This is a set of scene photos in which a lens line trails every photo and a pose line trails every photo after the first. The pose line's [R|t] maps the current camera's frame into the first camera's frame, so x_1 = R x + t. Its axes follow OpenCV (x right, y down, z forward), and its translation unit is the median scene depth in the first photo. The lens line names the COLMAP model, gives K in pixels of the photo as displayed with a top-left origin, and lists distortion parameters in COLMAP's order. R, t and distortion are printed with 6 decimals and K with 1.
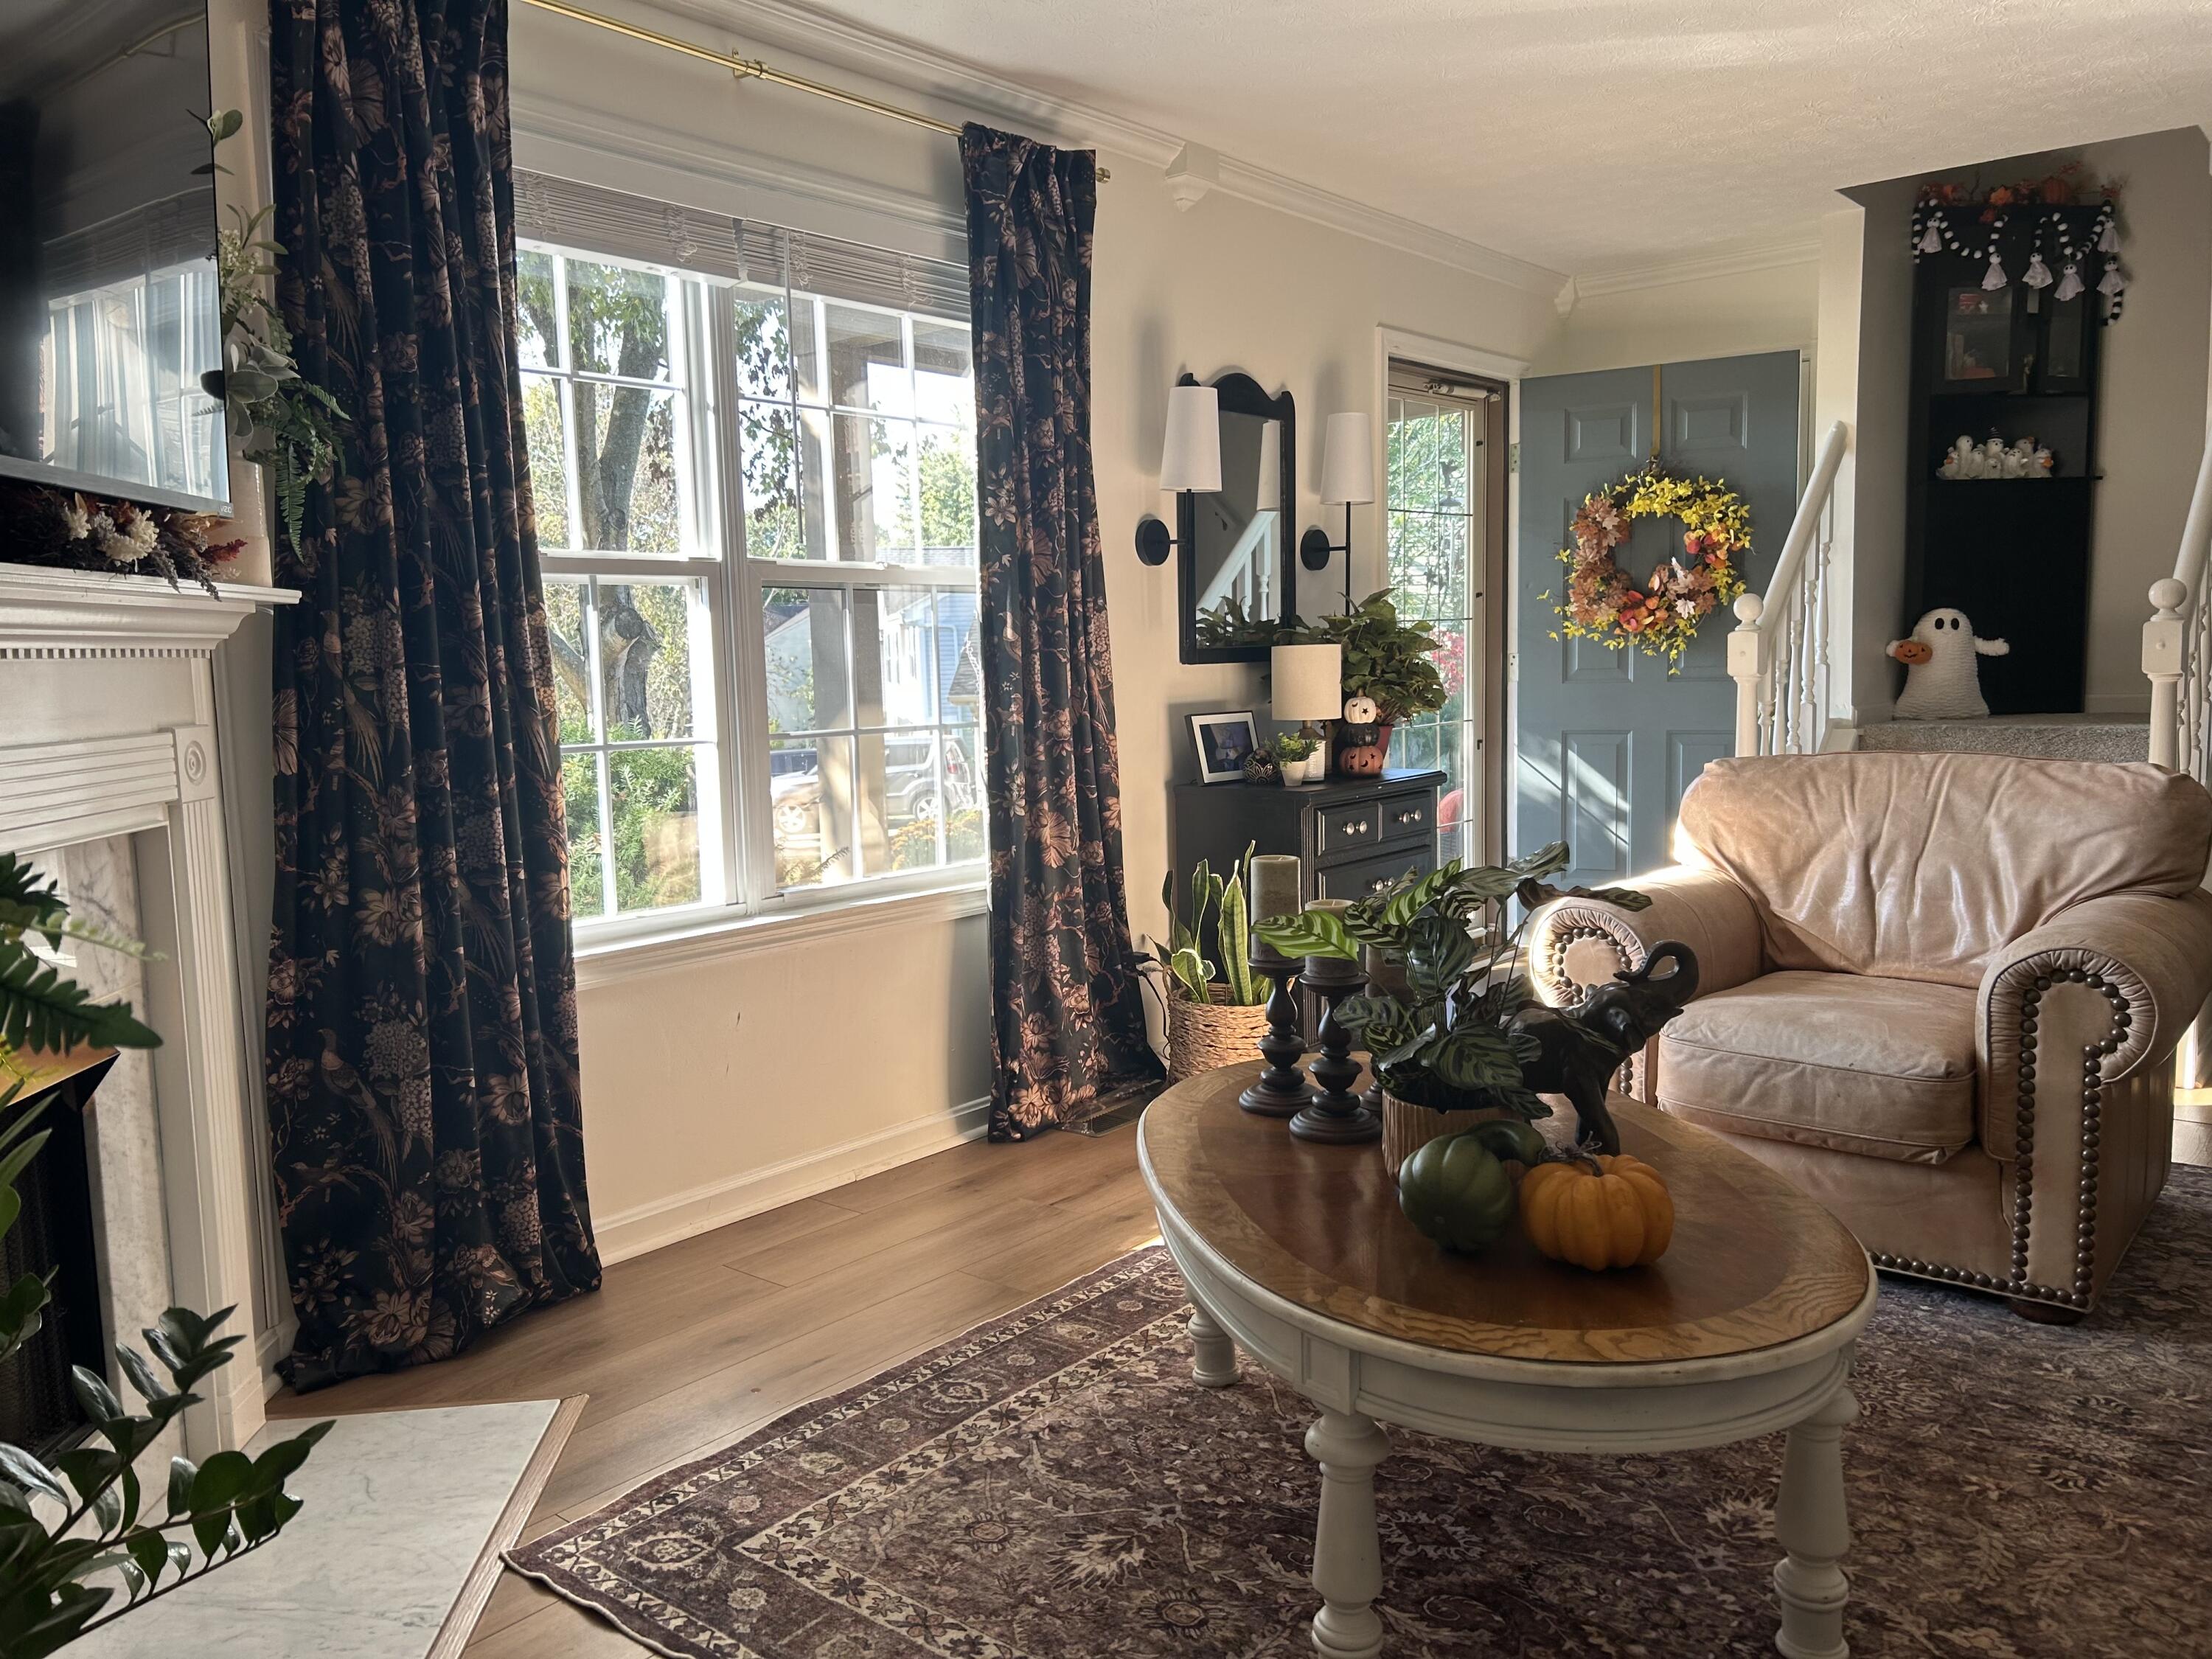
lens RADIAL K [[1637.4, 0, 1106.0], [0, 1637.4, 829.5], [0, 0, 1]] dist [0.067278, -0.084144]
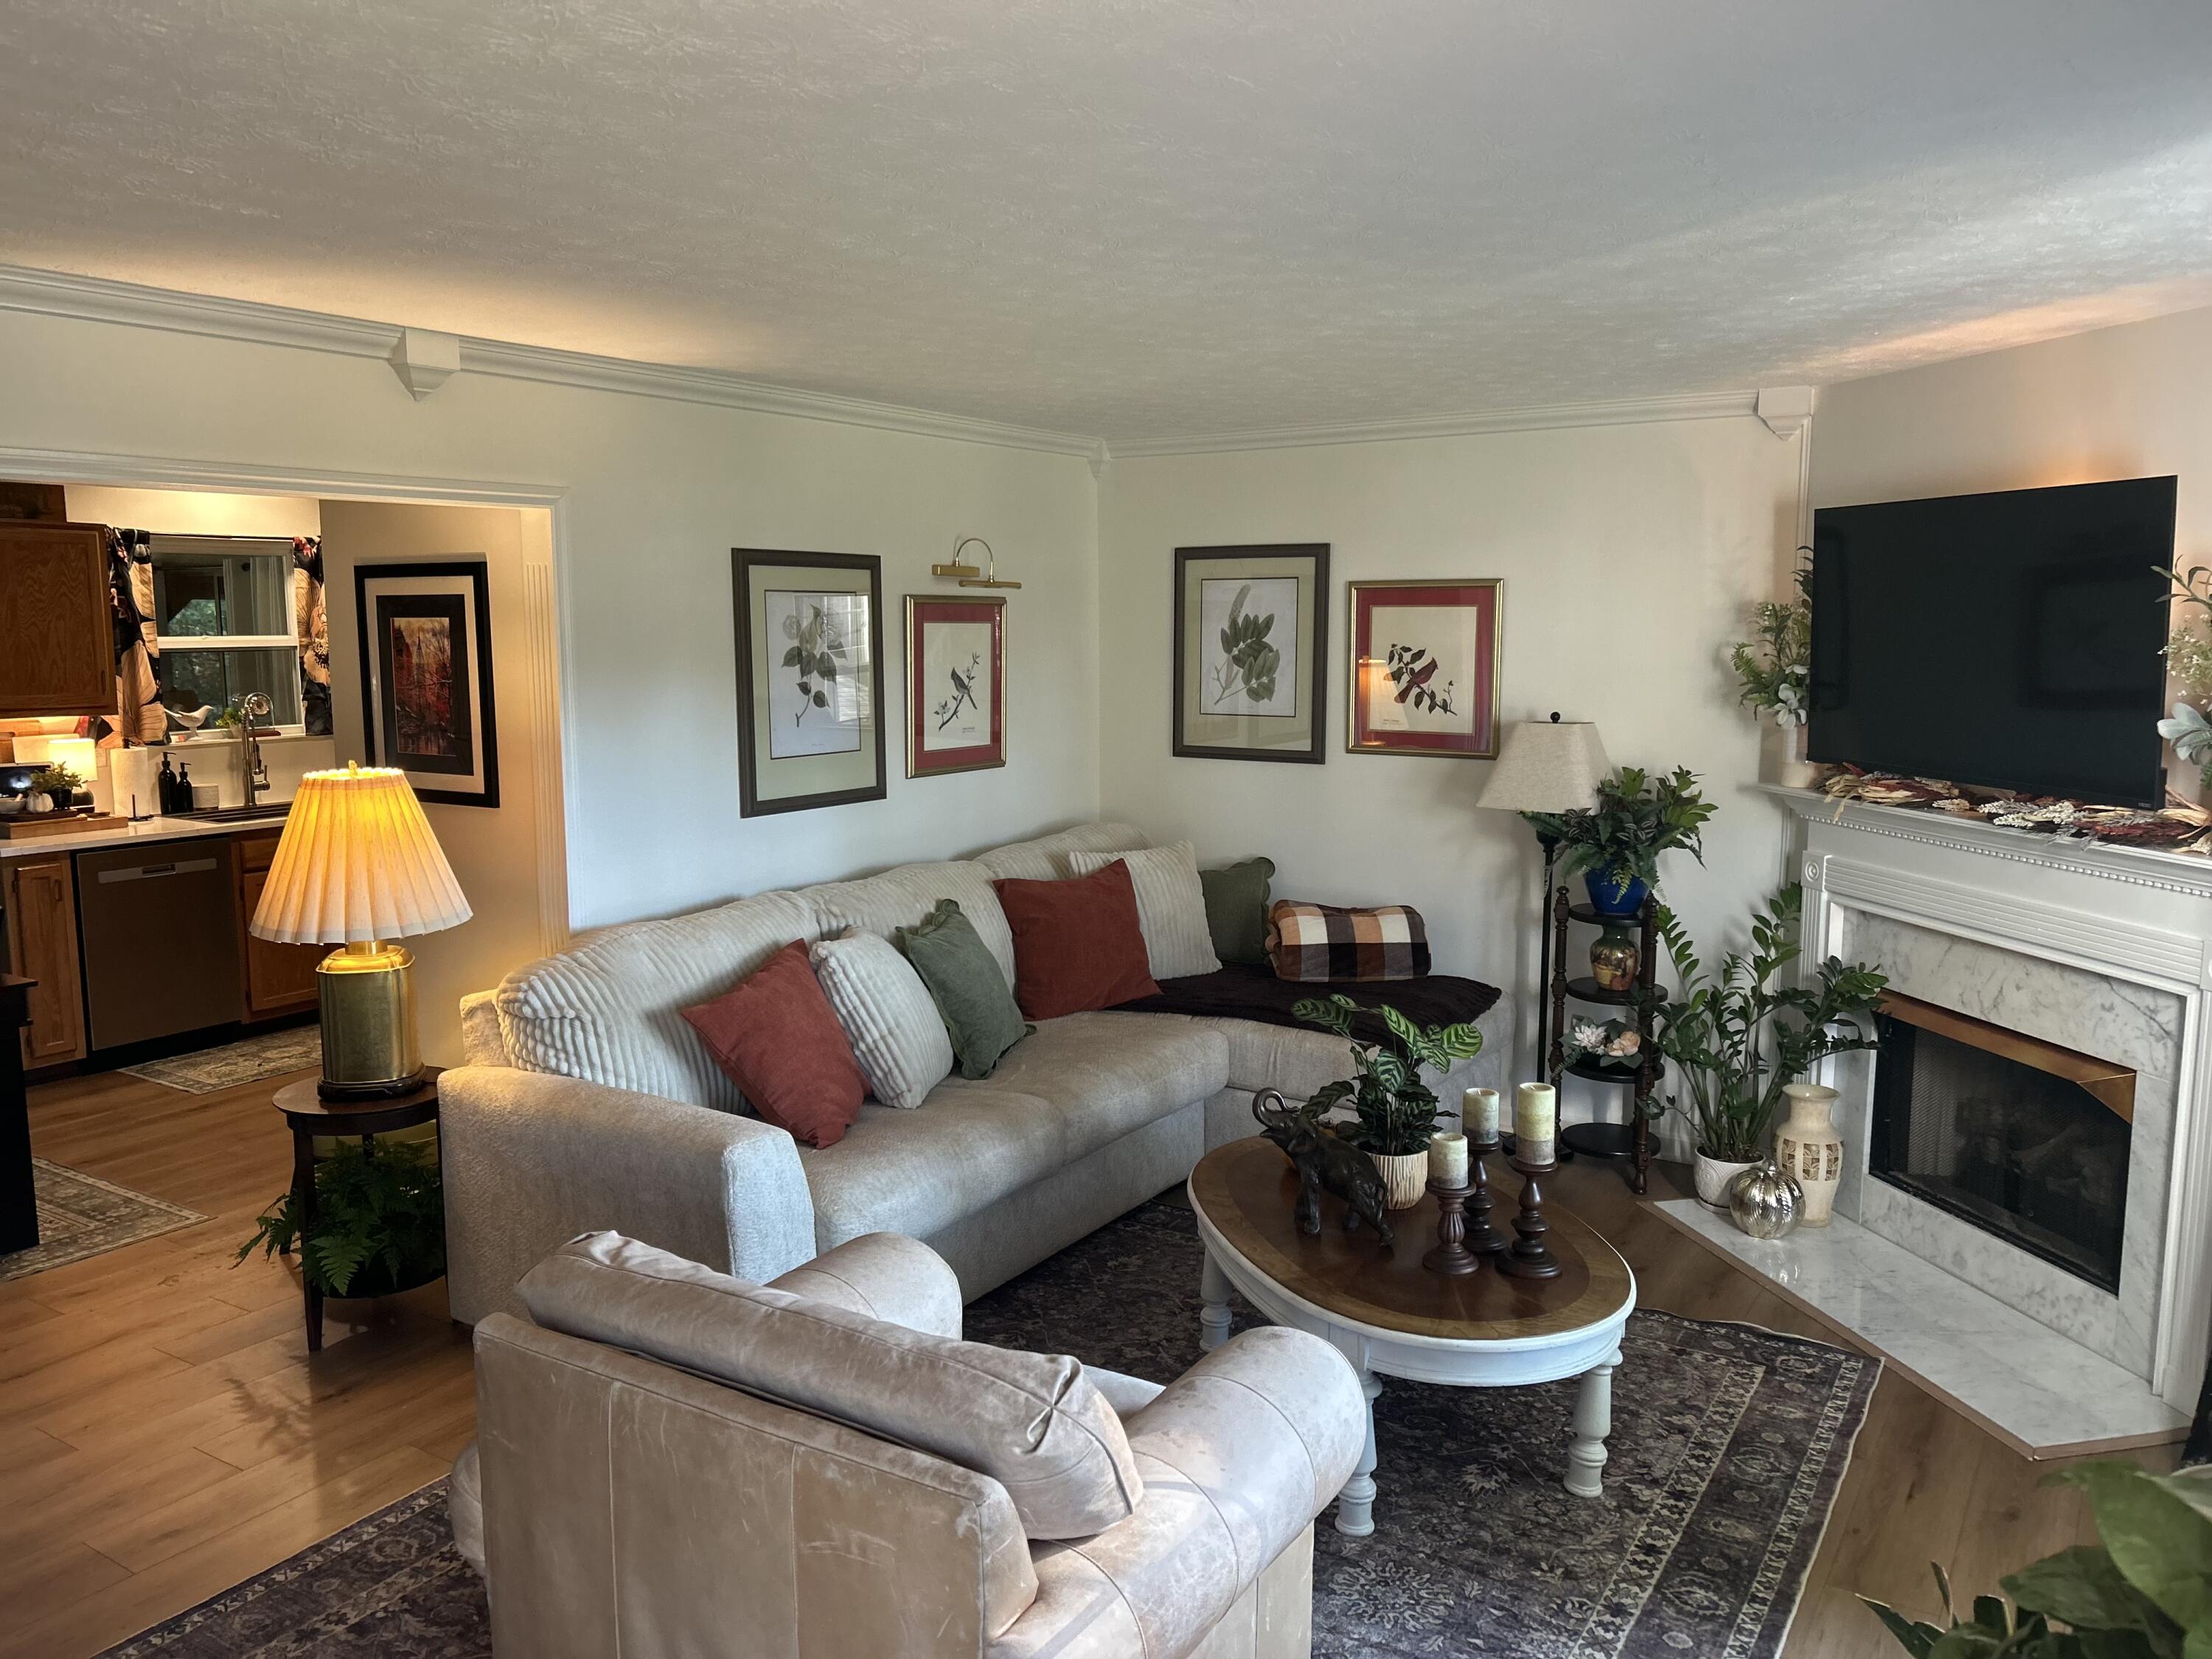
lens RADIAL K [[1637.4, 0, 1106.0], [0, 1637.4, 829.5], [0, 0, 1]] dist [0.067278, -0.084144]
pose [[-0.991140, 0.045553, -0.124763, 0.439575], [0.014259, 0.970411, 0.241039, -0.374059], [0.132052, 0.237124, -0.962463, 1.581719]]
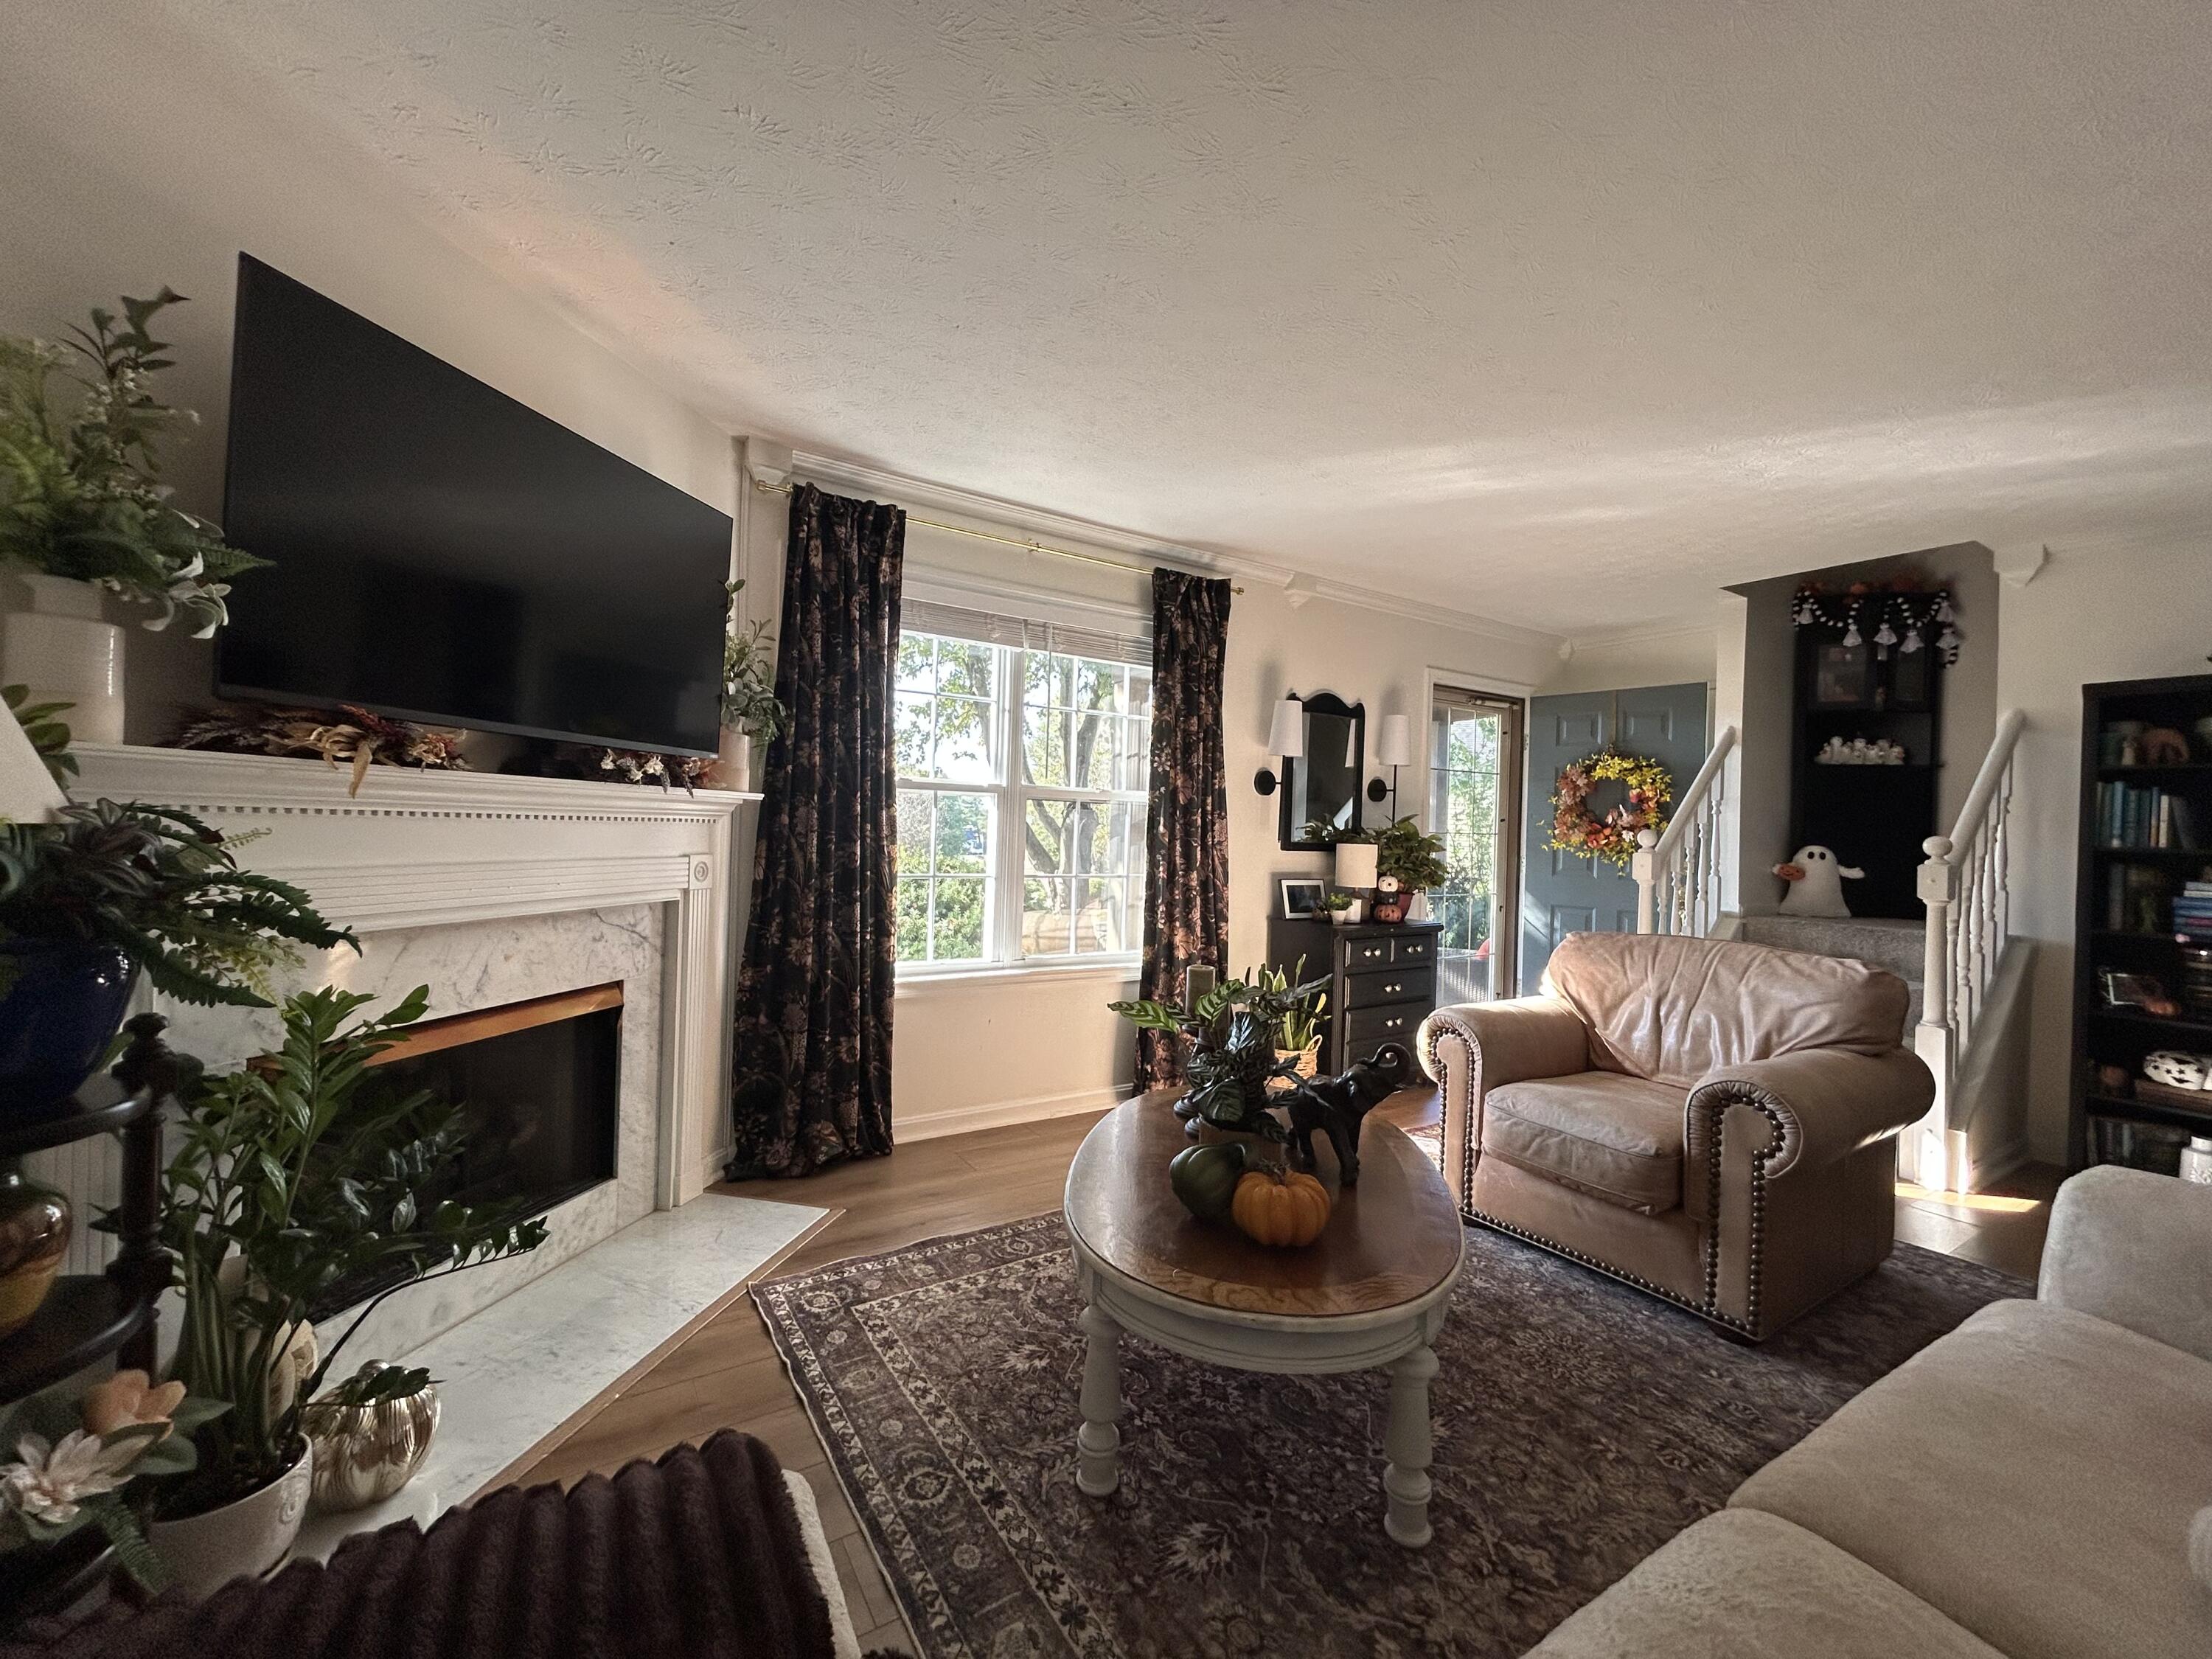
lens RADIAL K [[877.1, 0, 1106.0], [0, 877.1, 829.5], [0, 0, 1]] dist [-0.000619, -0.000279]
pose [[0.952814, 0.054079, -0.298699, 0.198803], [-0.086420, 0.991609, -0.096141, -0.021052], [0.290993, 0.117418, 0.949492, 0.046601]]
